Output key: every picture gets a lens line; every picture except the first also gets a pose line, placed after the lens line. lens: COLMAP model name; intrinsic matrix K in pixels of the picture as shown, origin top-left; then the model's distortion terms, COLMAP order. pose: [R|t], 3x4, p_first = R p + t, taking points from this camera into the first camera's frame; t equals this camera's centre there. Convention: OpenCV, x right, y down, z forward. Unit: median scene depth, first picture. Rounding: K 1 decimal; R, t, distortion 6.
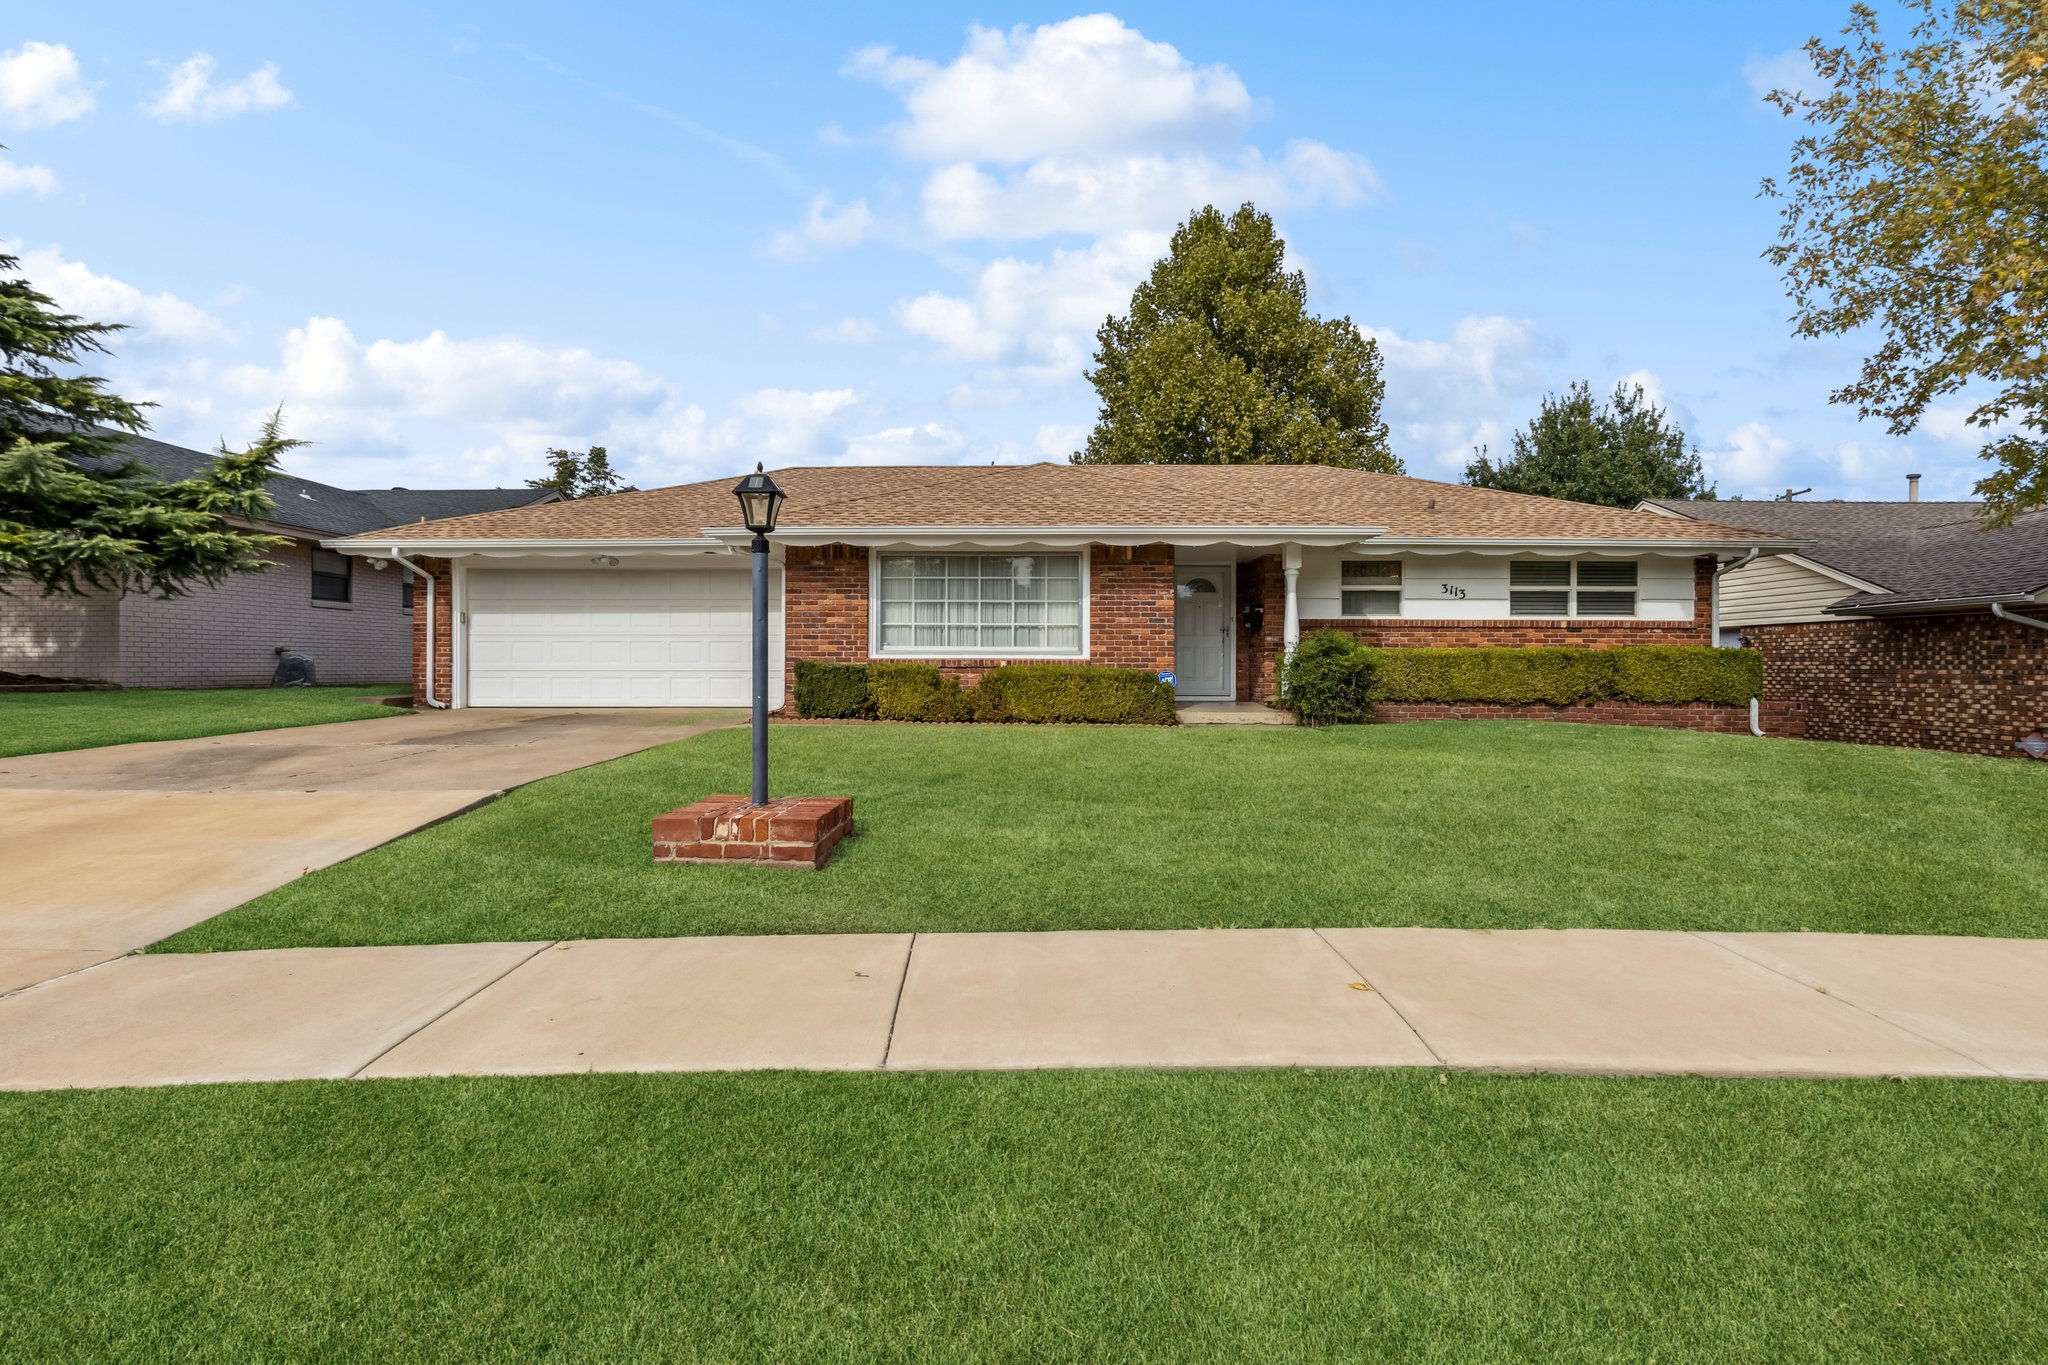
lens RADIAL K [[952.6, 0, 1021.0], [0, 952.6, 652.3], [0, 0, 1]] dist [0.002114, -0.000050]
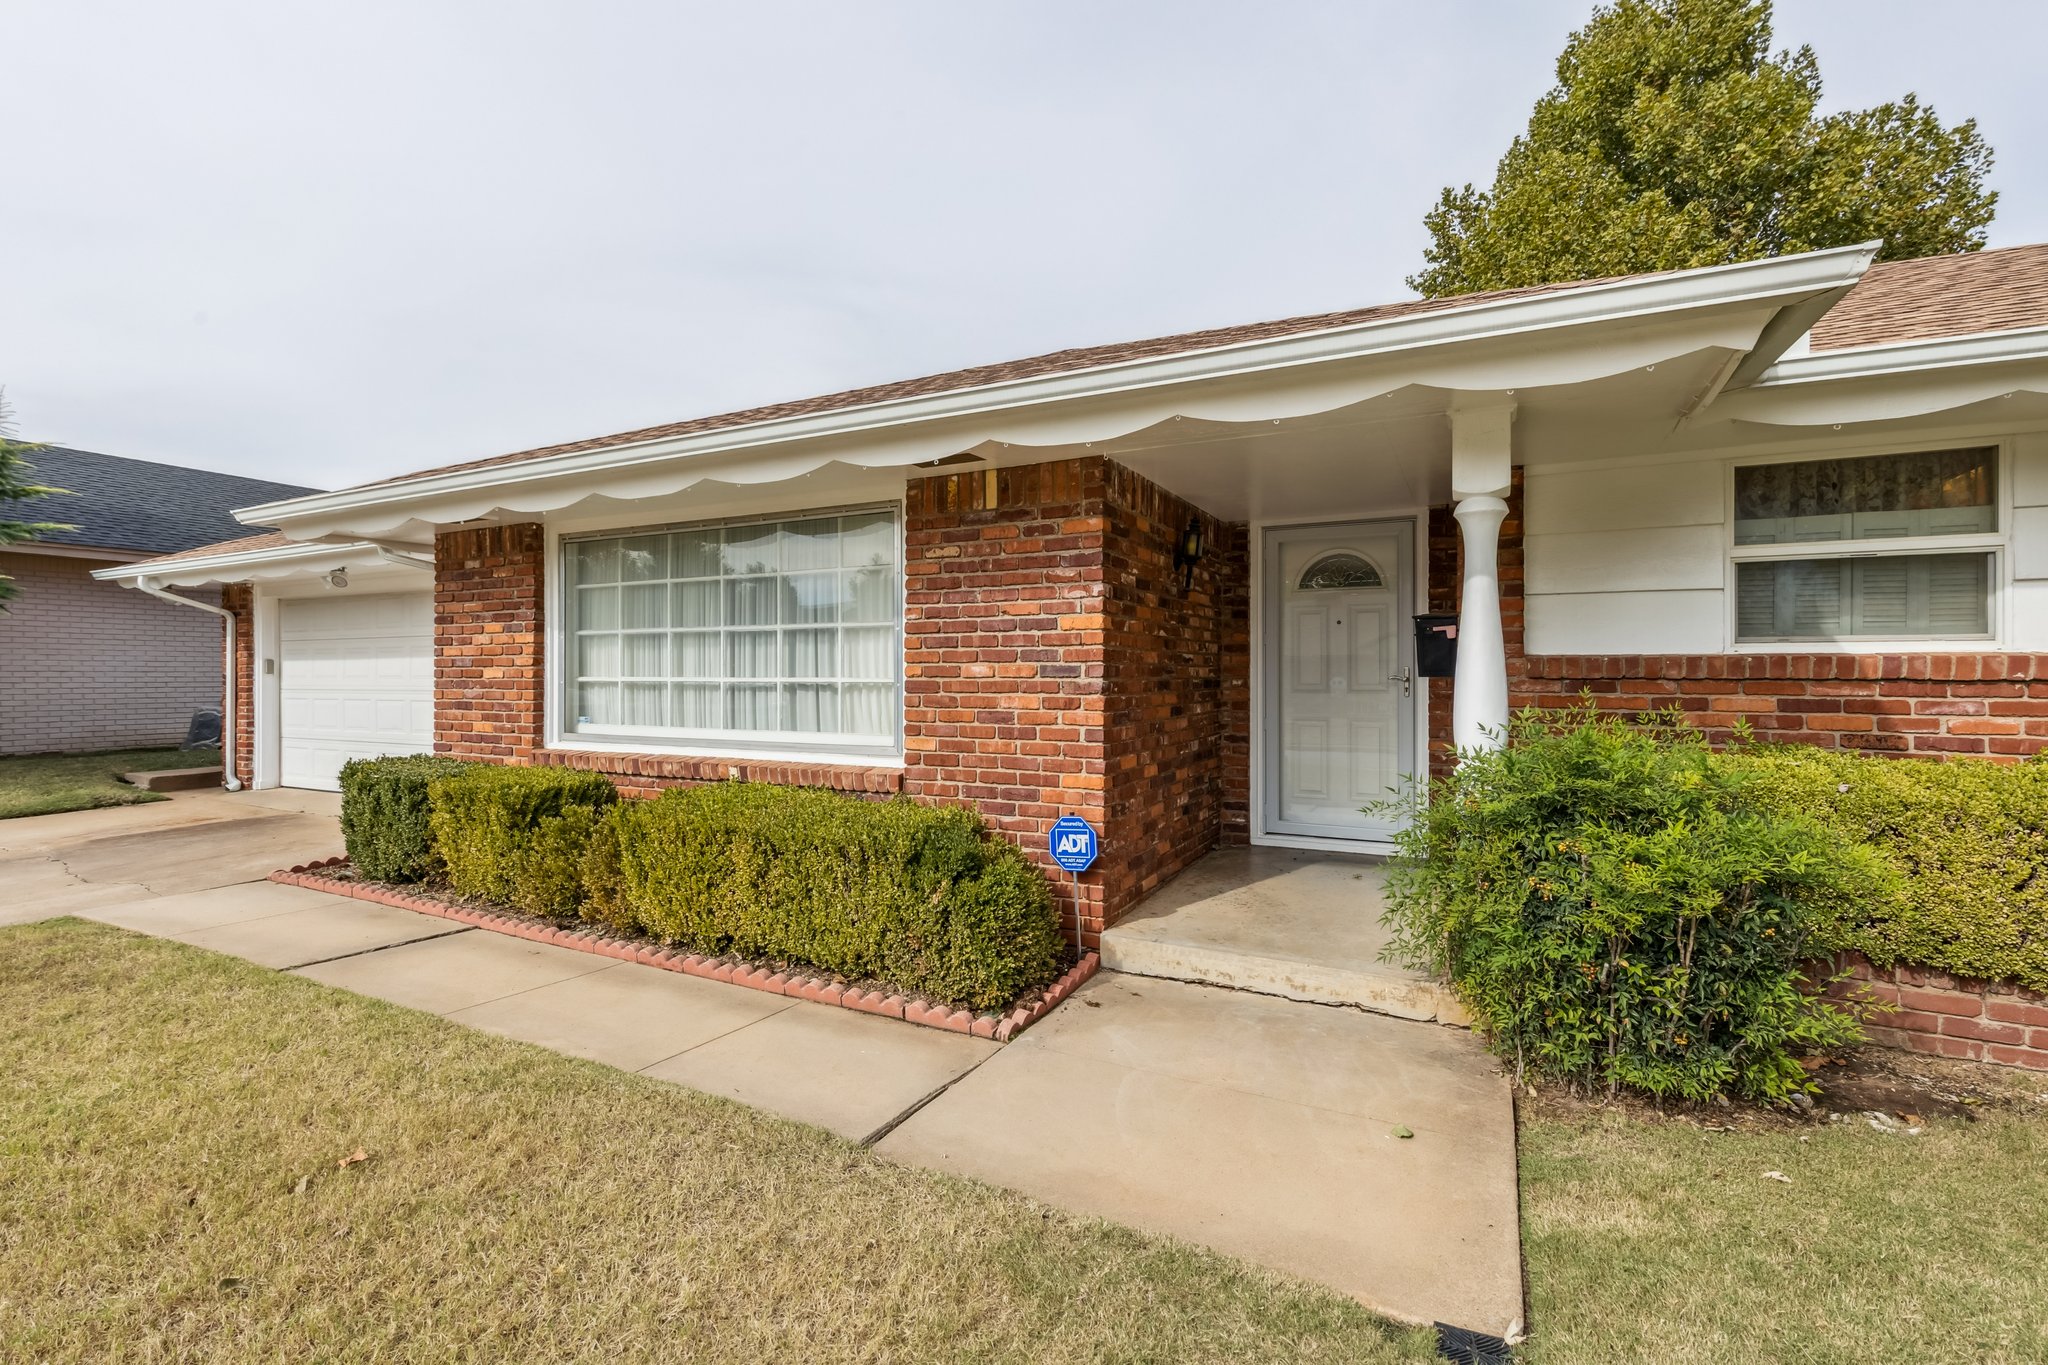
lens RADIAL K [[915.3, 0, 1021.3], [0, 915.3, 676.8], [0, 0, 1]] dist [0.002110, 0.000484]
pose [[0.896530, -0.001277, -0.442982, 0.261603], [0.008778, 0.999851, 0.014883, -0.034191], [0.442896, -0.017231, 0.896407, 0.631927]]
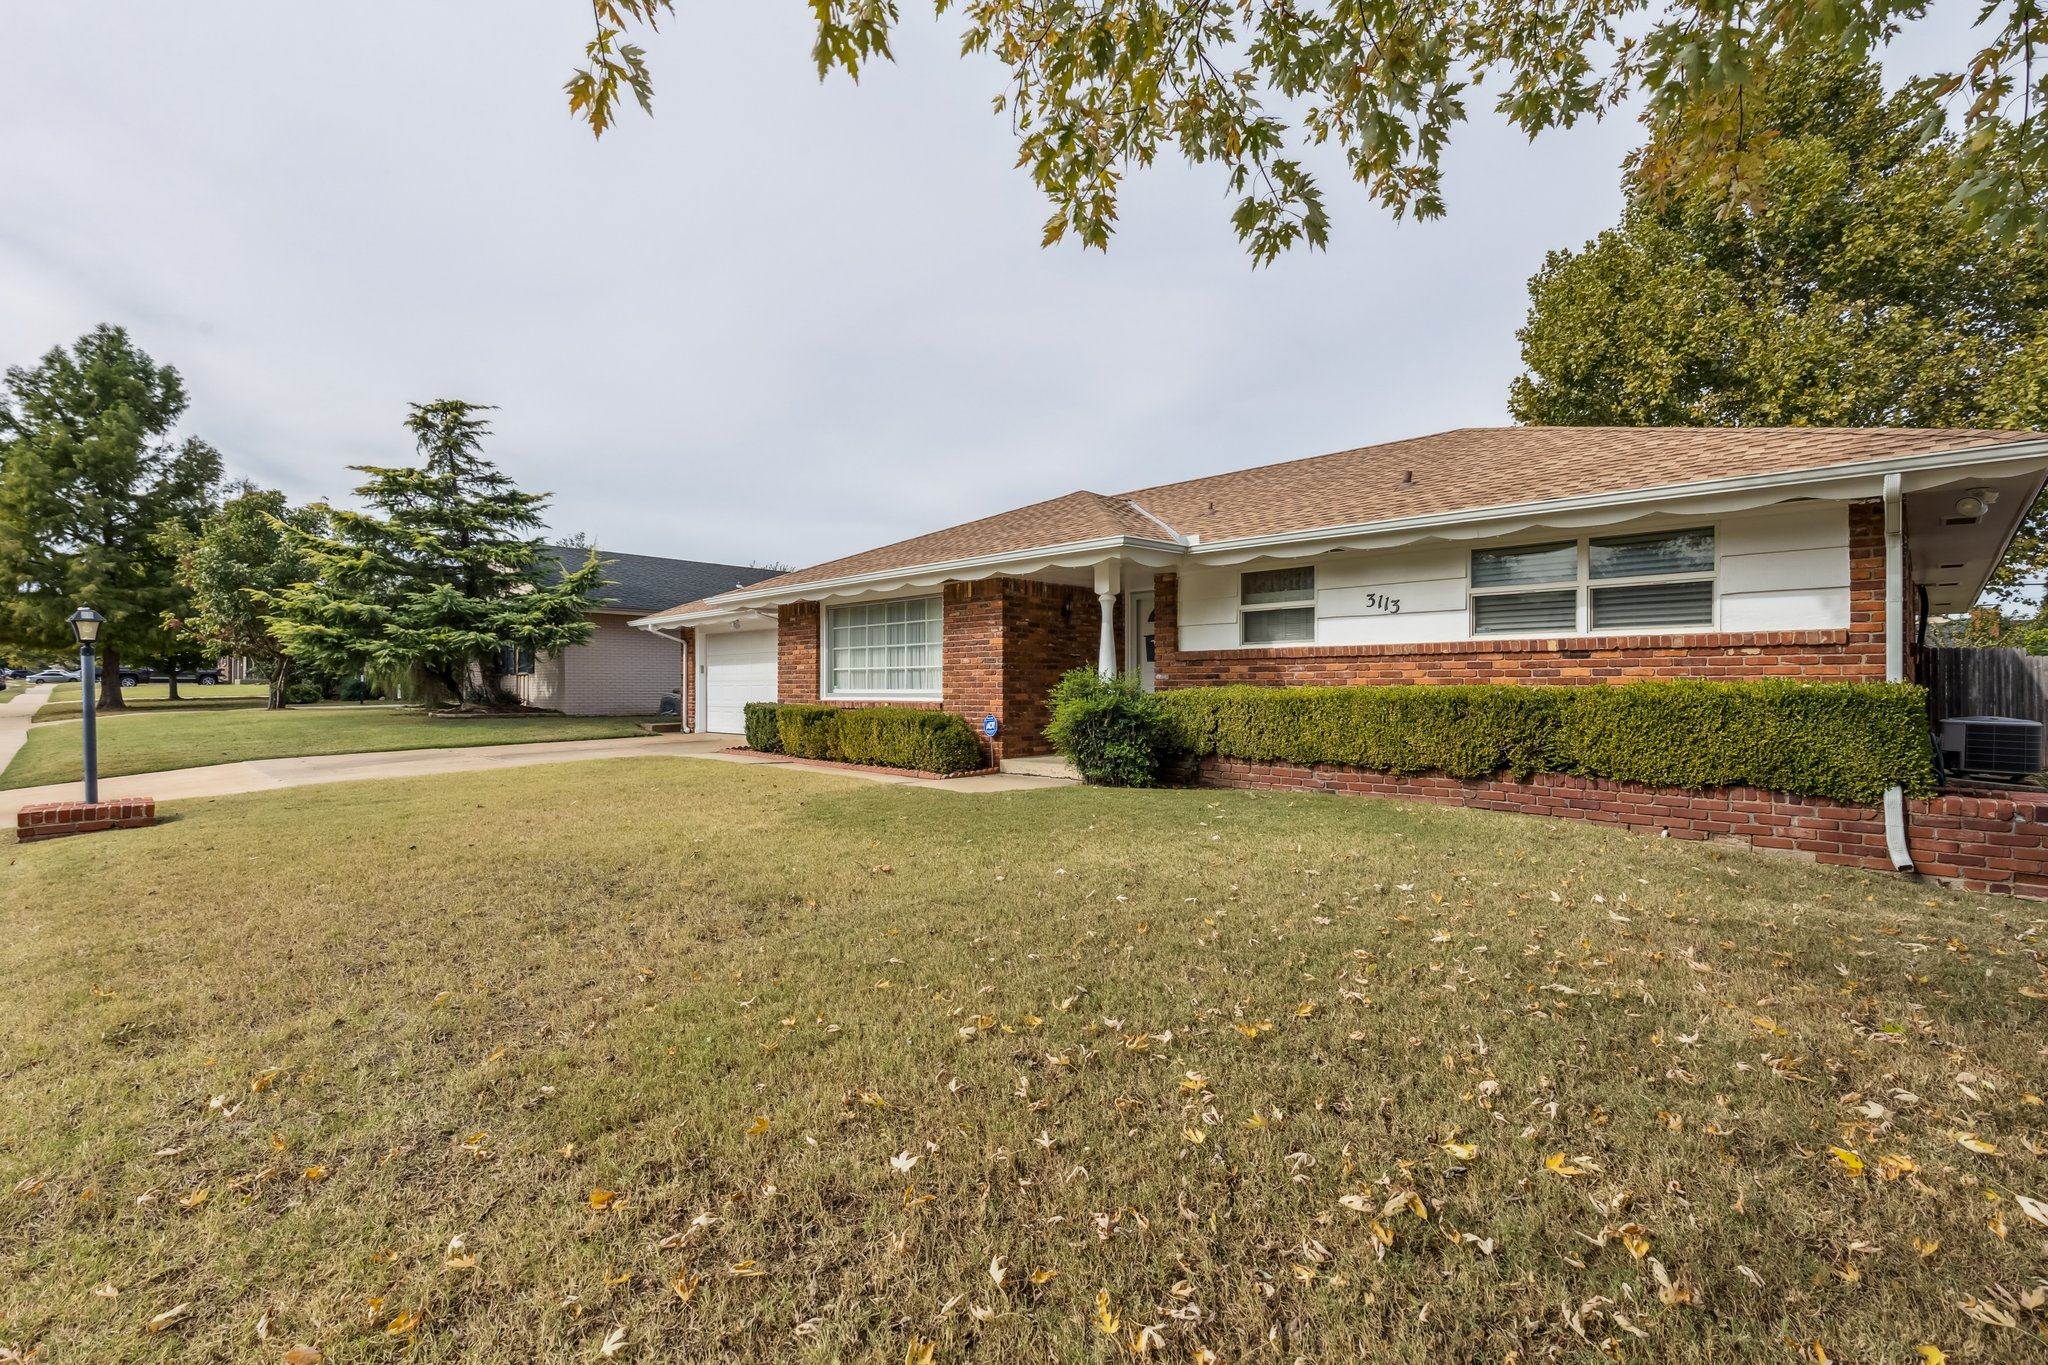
lens RADIAL K [[919.5, 0, 1025.7], [0, 919.5, 673.9], [0, 0, 1]] dist [0.002993, -0.000289]
pose [[0.723644, -0.016067, -0.689986, 0.728038], [0.016951, 0.999841, -0.005505, -0.013824], [0.689965, -0.007712, 0.723802, 0.345733]]
